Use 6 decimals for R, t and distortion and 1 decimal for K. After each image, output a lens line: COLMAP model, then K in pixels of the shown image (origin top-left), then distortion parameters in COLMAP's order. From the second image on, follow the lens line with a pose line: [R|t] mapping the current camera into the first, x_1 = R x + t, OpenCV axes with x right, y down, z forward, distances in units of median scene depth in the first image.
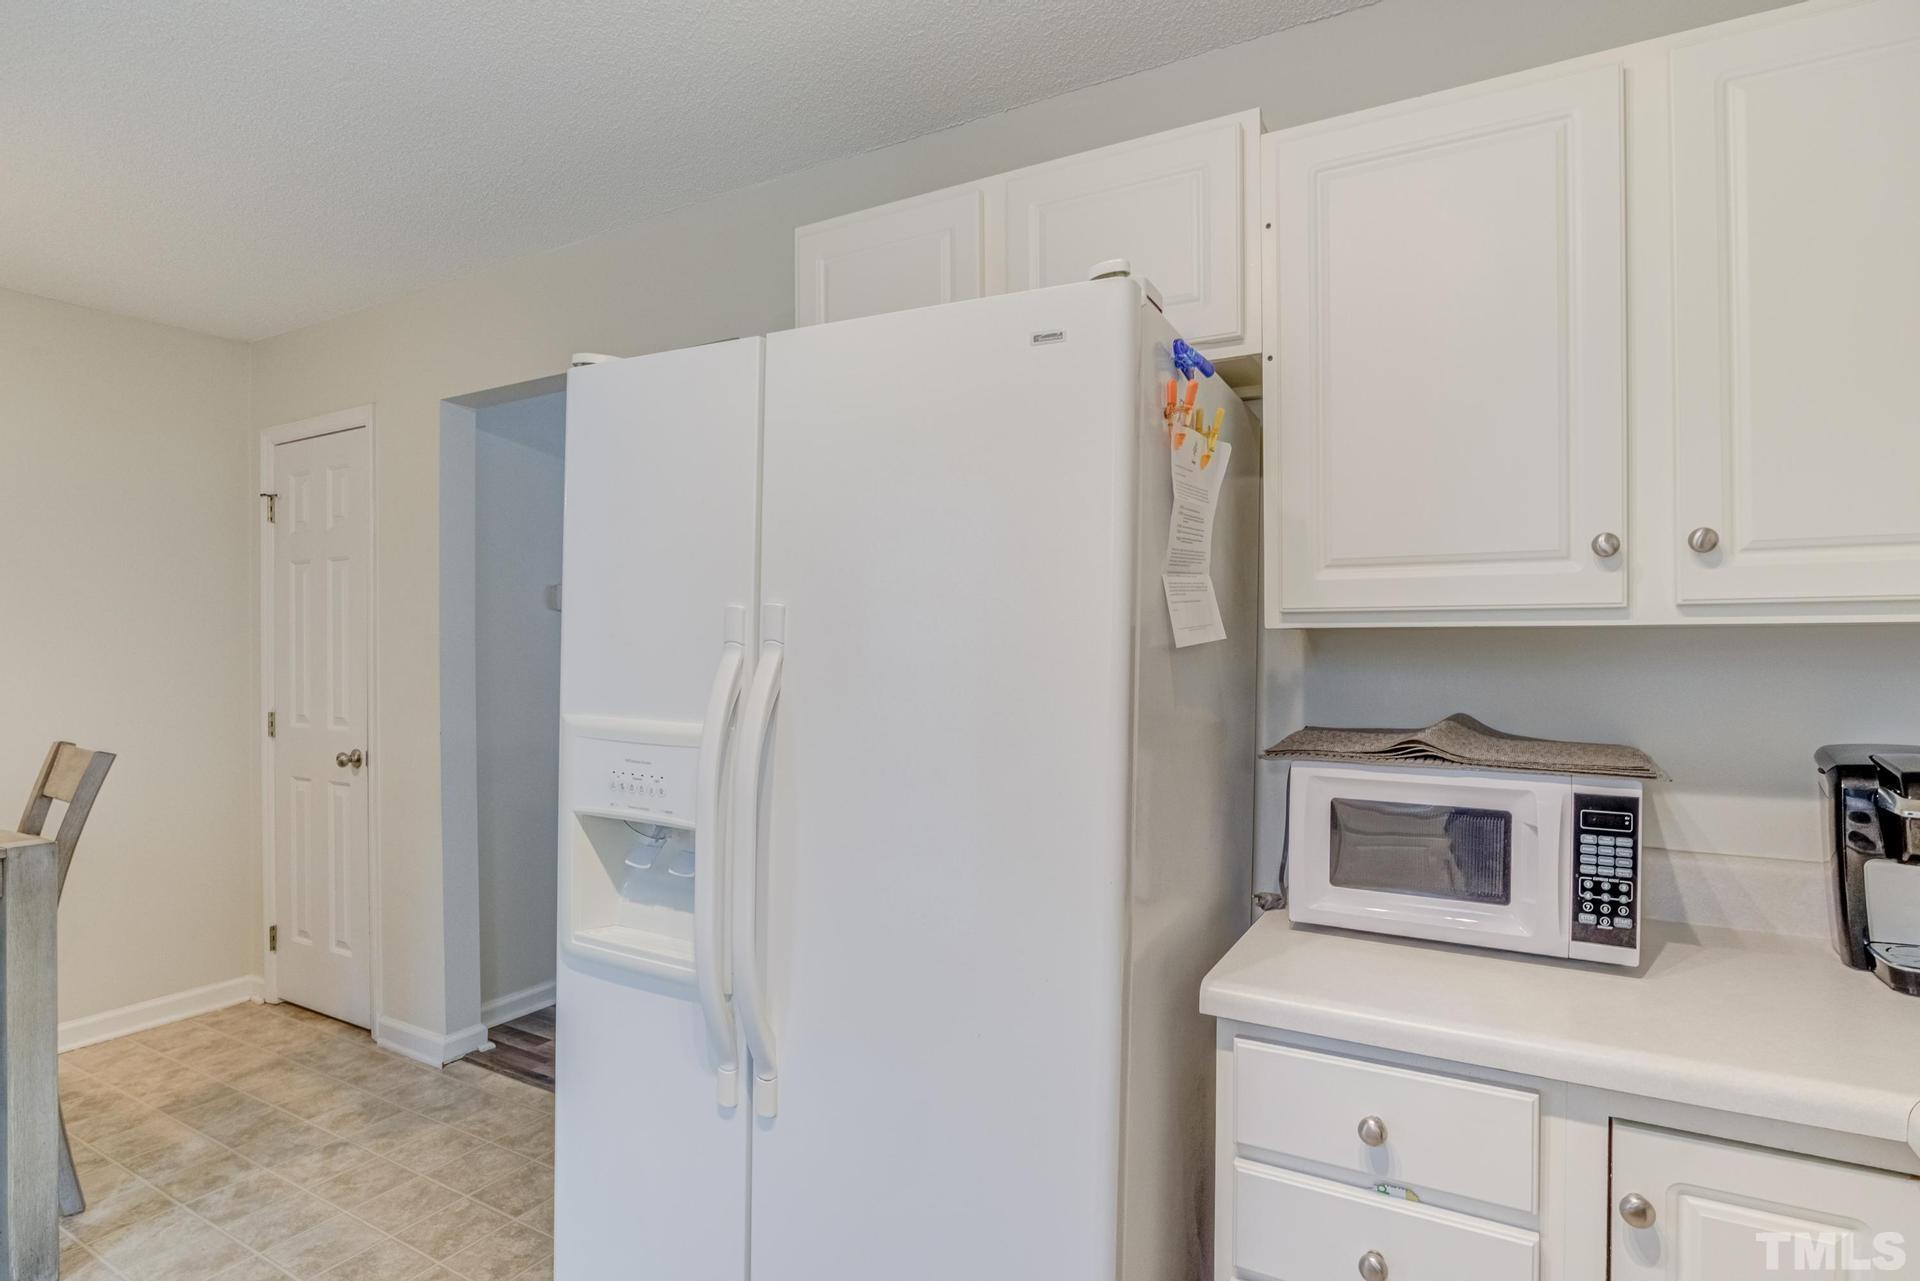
lens RADIAL K [[960.6, 0, 963.8], [0, 960.6, 646.6], [0, 0, 1]] dist [-0.015215, -0.000664]
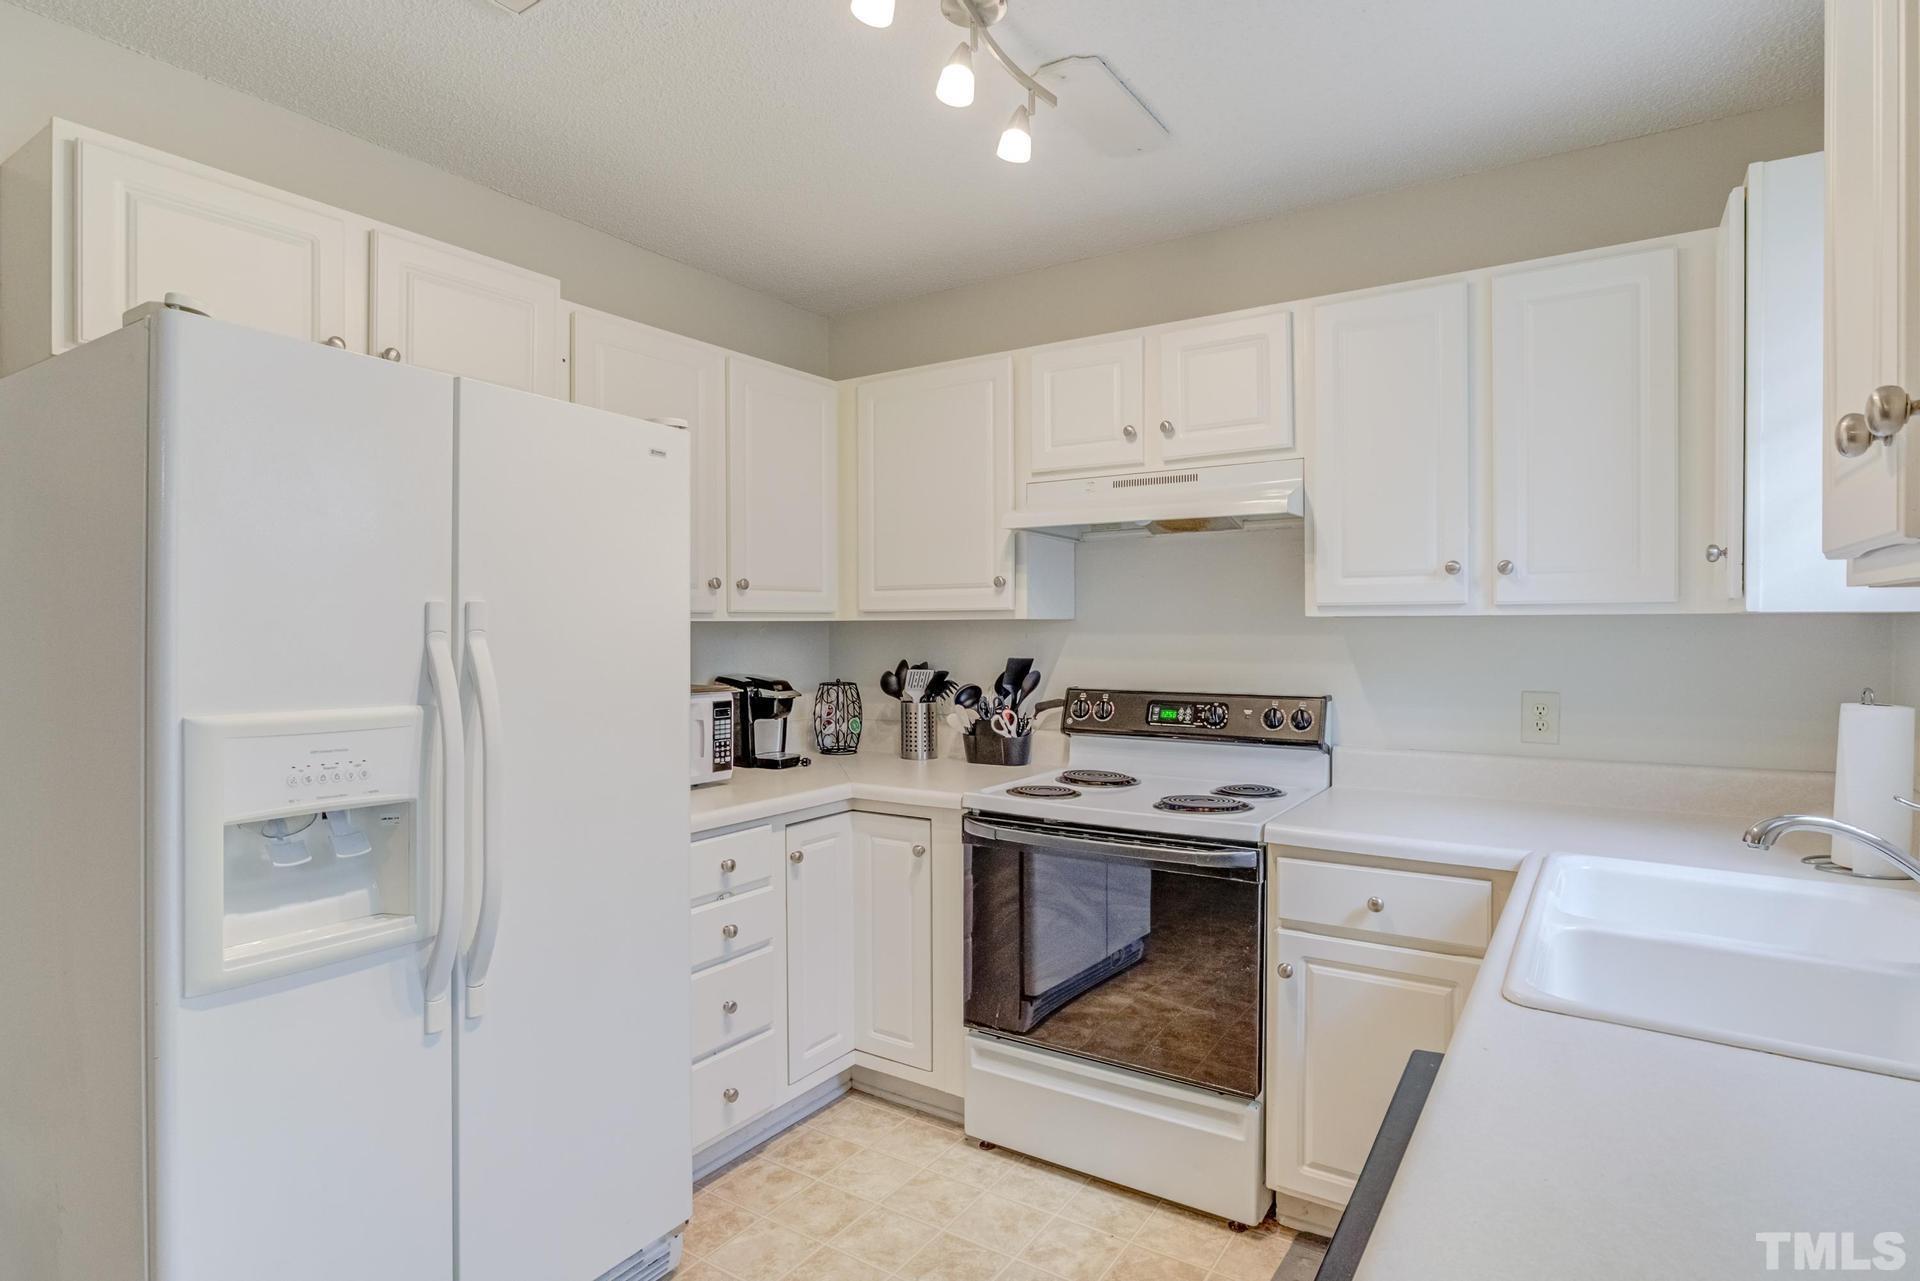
lens RADIAL K [[1009.7, 0, 966.8], [0, 1009.7, 643.6], [0, 0, 1]] dist [-0.011490, 0.001409]
pose [[0.064764, -0.017408, 0.997749, -0.608616], [0.001195, 0.999848, 0.017367, -0.004440], [-0.997900, 0.000068, 0.064775, 0.120564]]
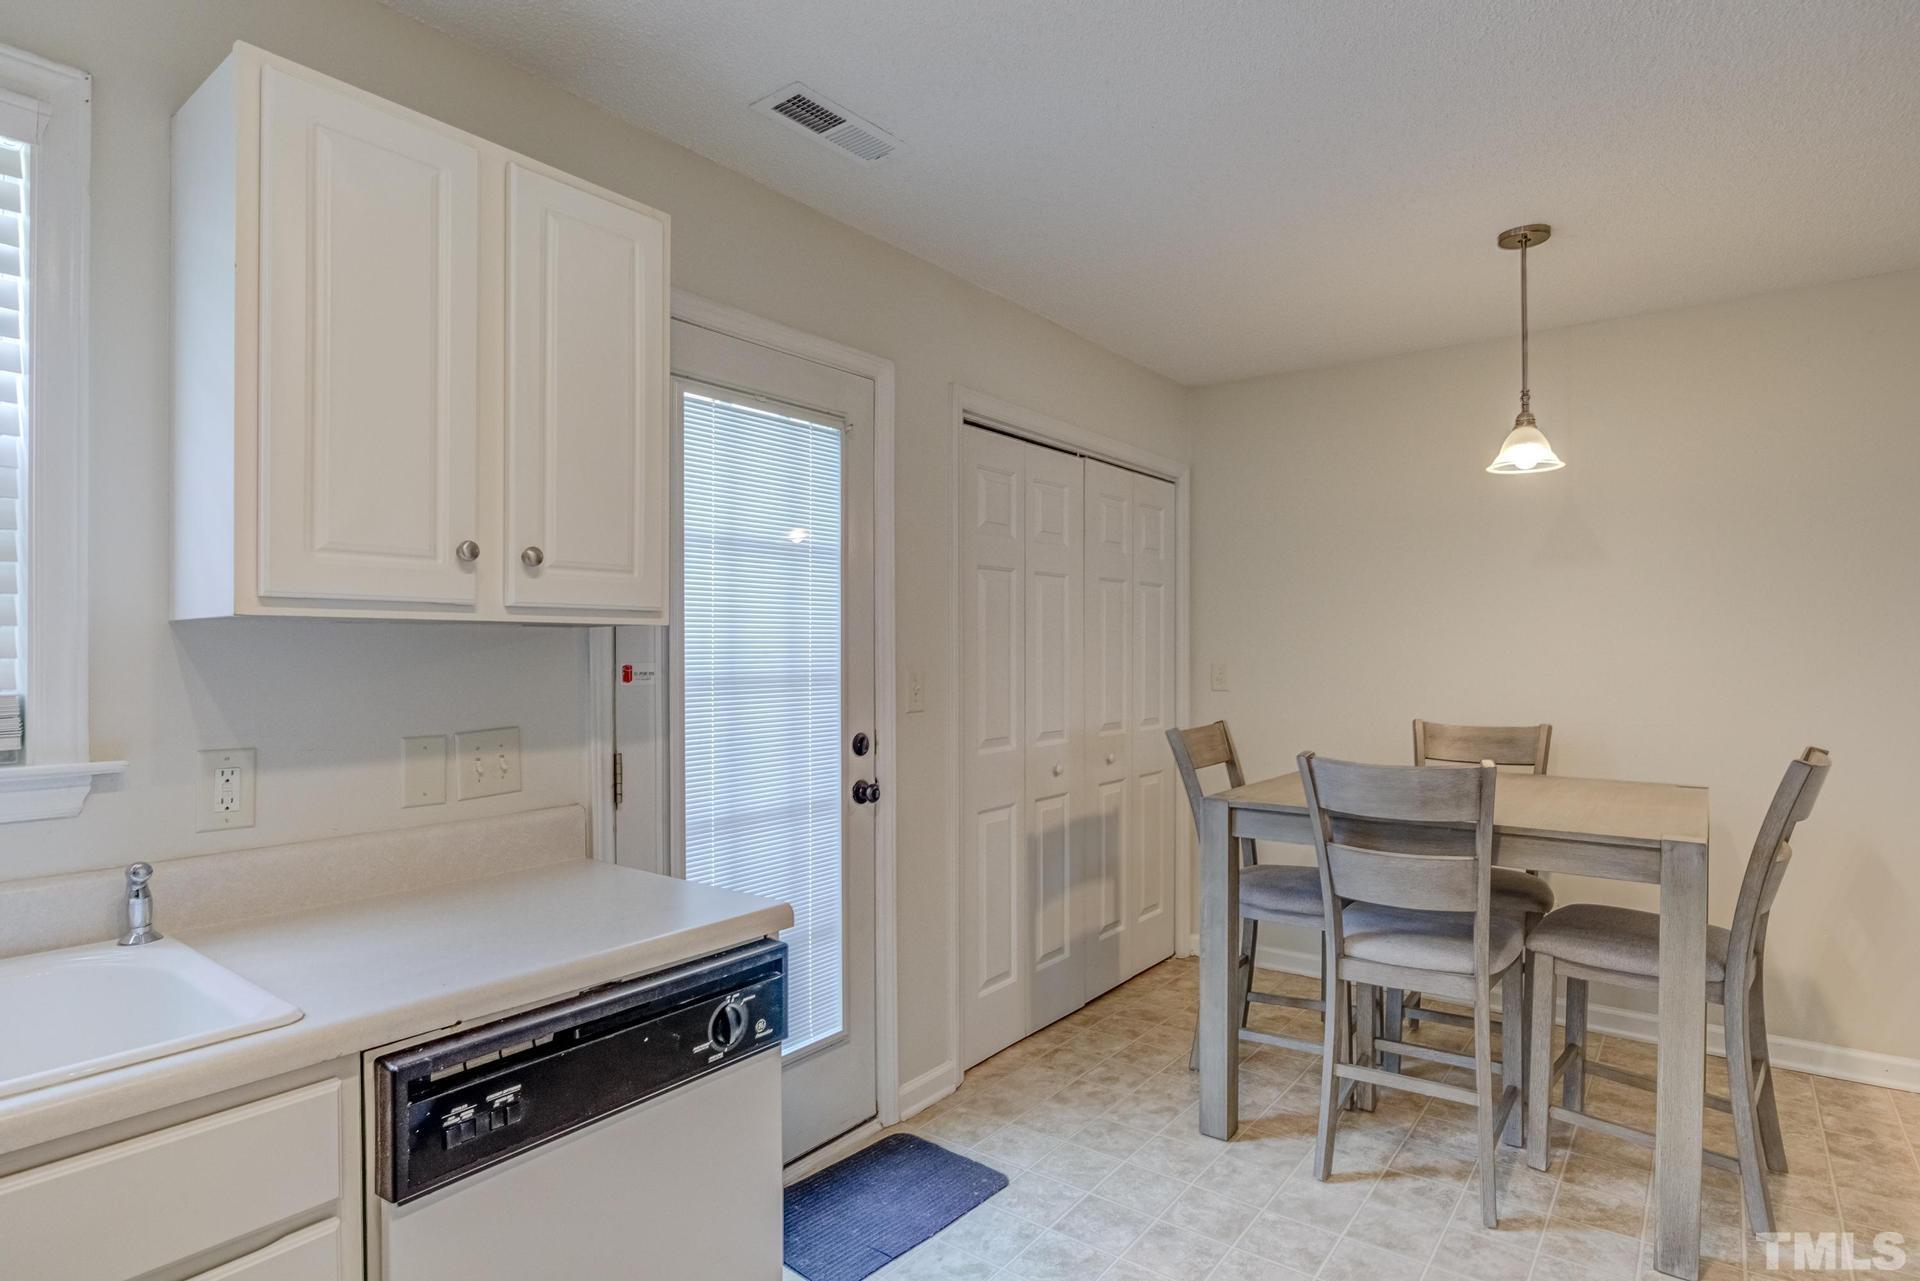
lens RADIAL K [[1009.7, 0, 966.8], [0, 1009.7, 643.6], [0, 0, 1]] dist [-0.011490, 0.001409]
pose [[-0.134909, -0.004049, -0.990850, 0.130048], [0.002609, 0.999987, -0.004441, -0.000921], [0.990855, -0.003185, -0.134896, 0.238923]]
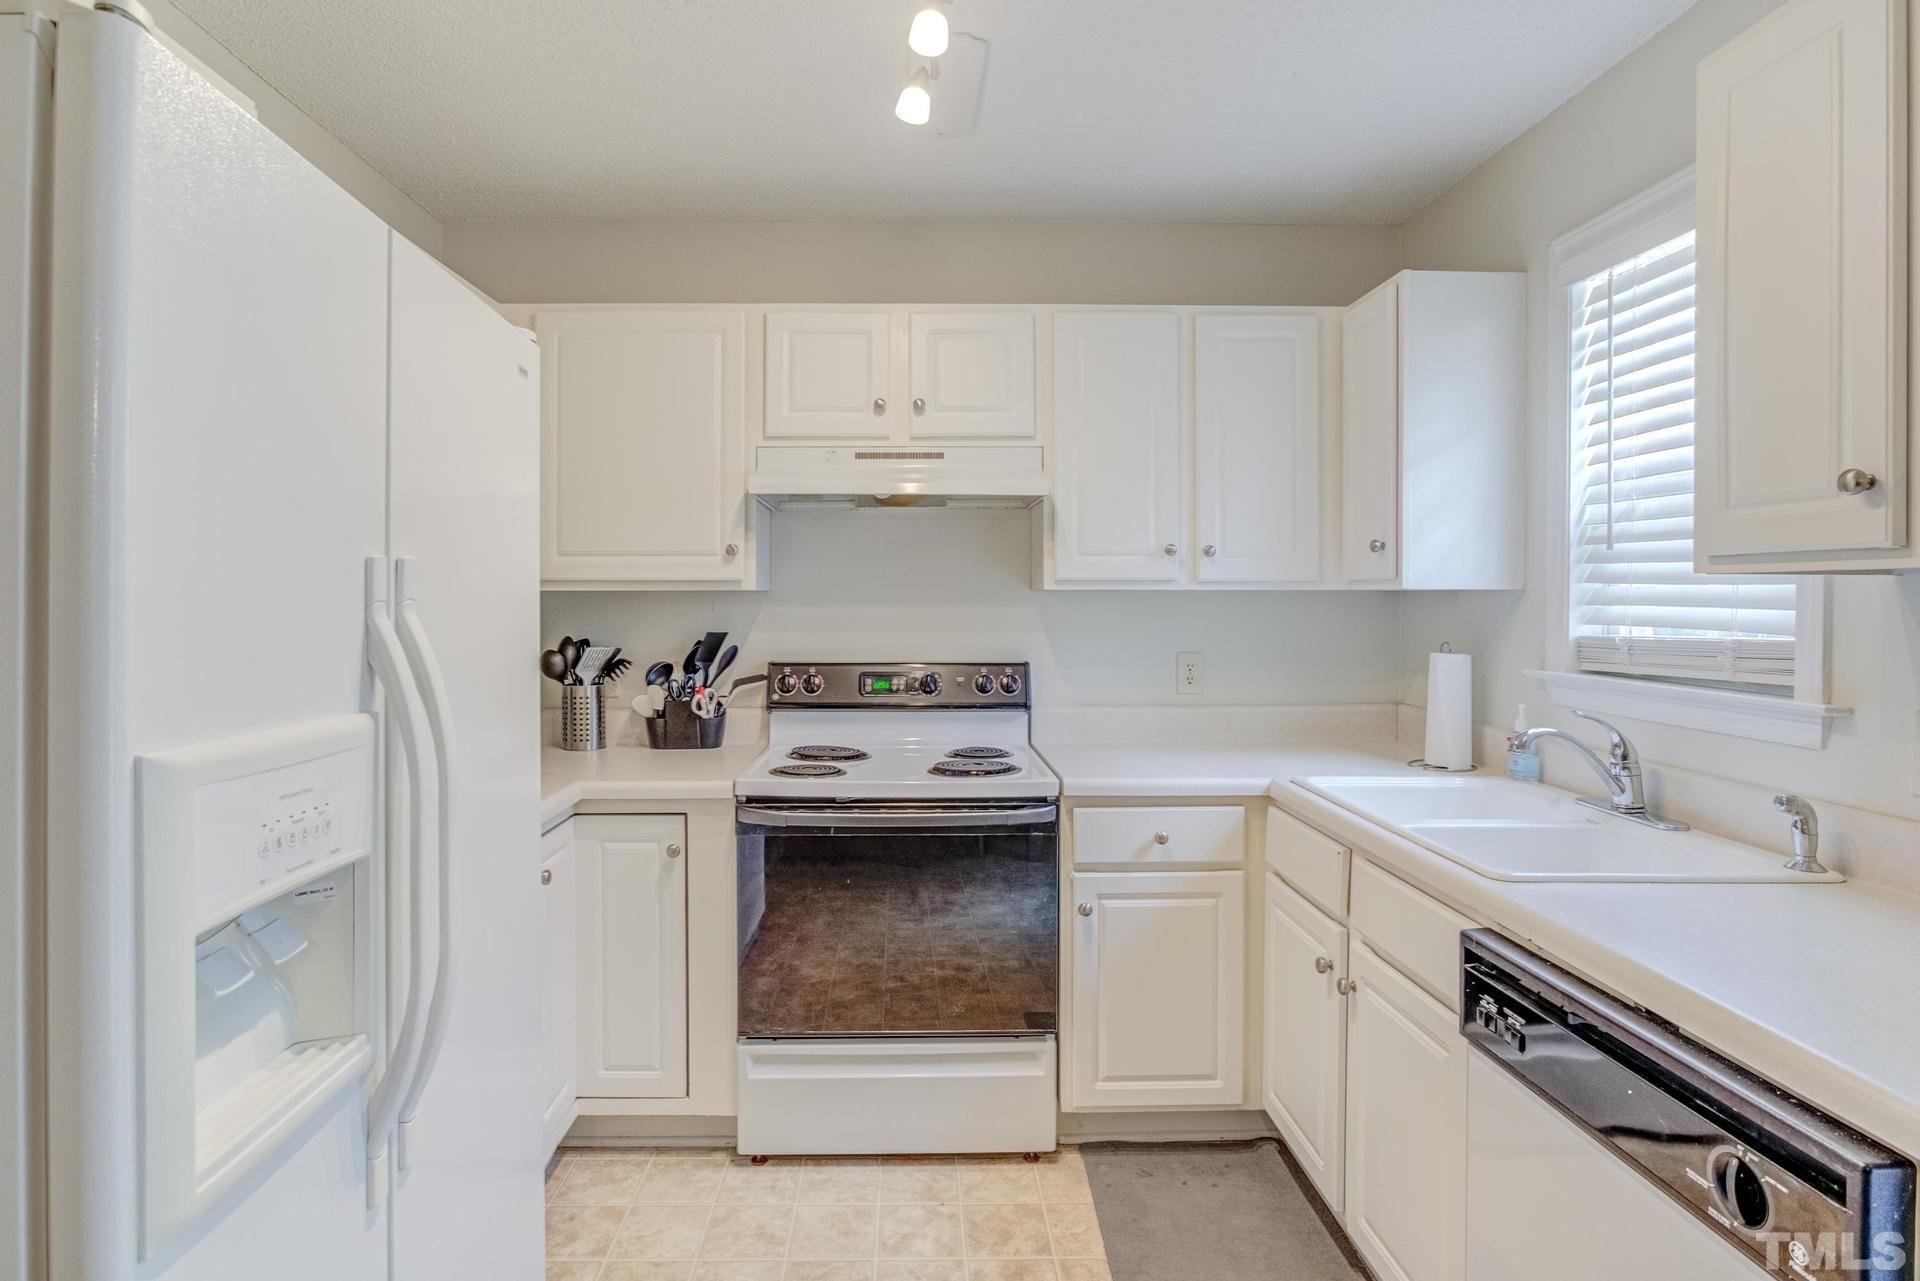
lens RADIAL K [[1002.2, 0, 930.6], [0, 1002.2, 606.6], [0, 0, 1]] dist [-0.013585, 0.000668]
pose [[-0.507914, -0.007014, 0.861379, -0.500201], [-0.002023, 0.999974, 0.006949, -0.002886], [-0.861405, 0.001787, -0.507915, 0.440827]]
